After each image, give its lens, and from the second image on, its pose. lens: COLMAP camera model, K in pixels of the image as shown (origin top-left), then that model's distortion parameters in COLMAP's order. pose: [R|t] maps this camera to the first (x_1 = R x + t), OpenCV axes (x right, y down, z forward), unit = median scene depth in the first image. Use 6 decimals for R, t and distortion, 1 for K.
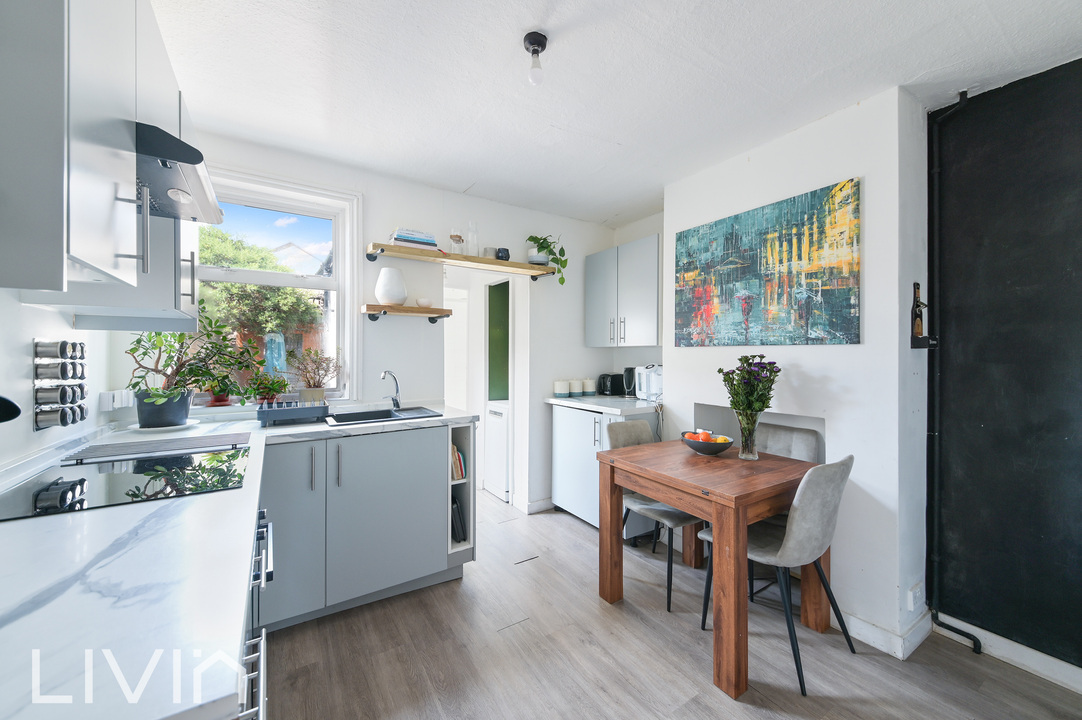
lens RADIAL K [[409.9, 0, 539.8], [0, 409.9, 353.8], [0, 0, 1]] dist [0.001087, -0.000128]
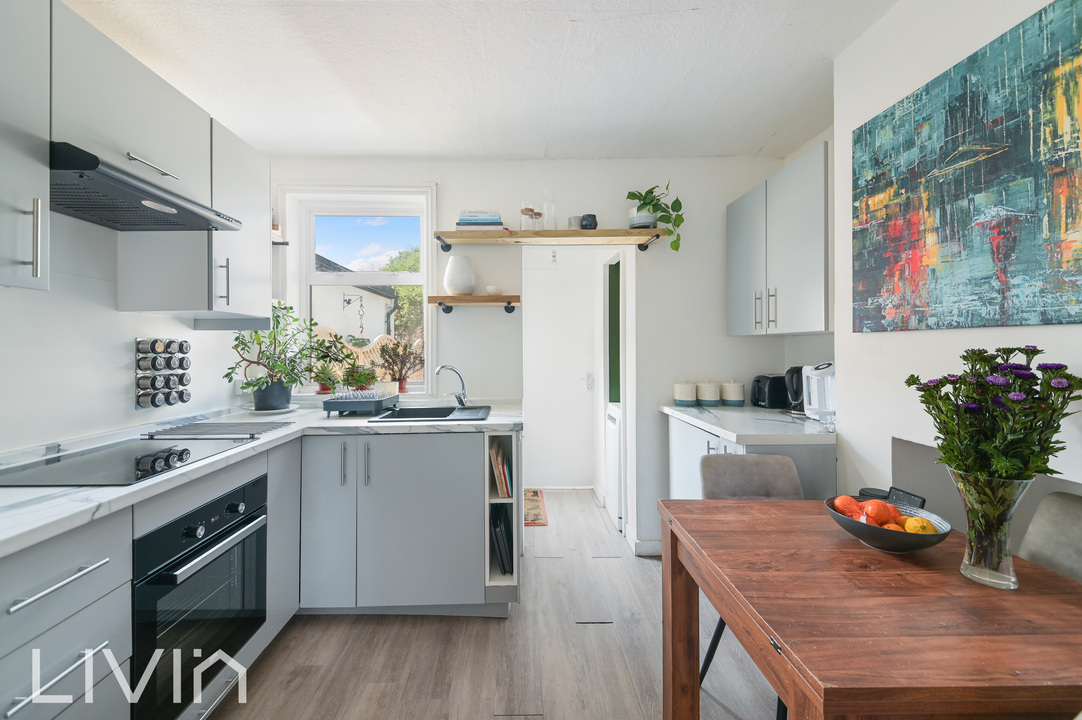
lens RADIAL K [[419.7, 0, 503.6], [0, 419.7, 342.0], [0, 0, 1]] dist [0.012733, -0.008278]
pose [[0.837806, -0.011689, -0.545843, 0.273384], [0.007473, 0.999923, -0.009944, -0.002308], [0.545917, 0.004252, 0.837828, 0.284069]]
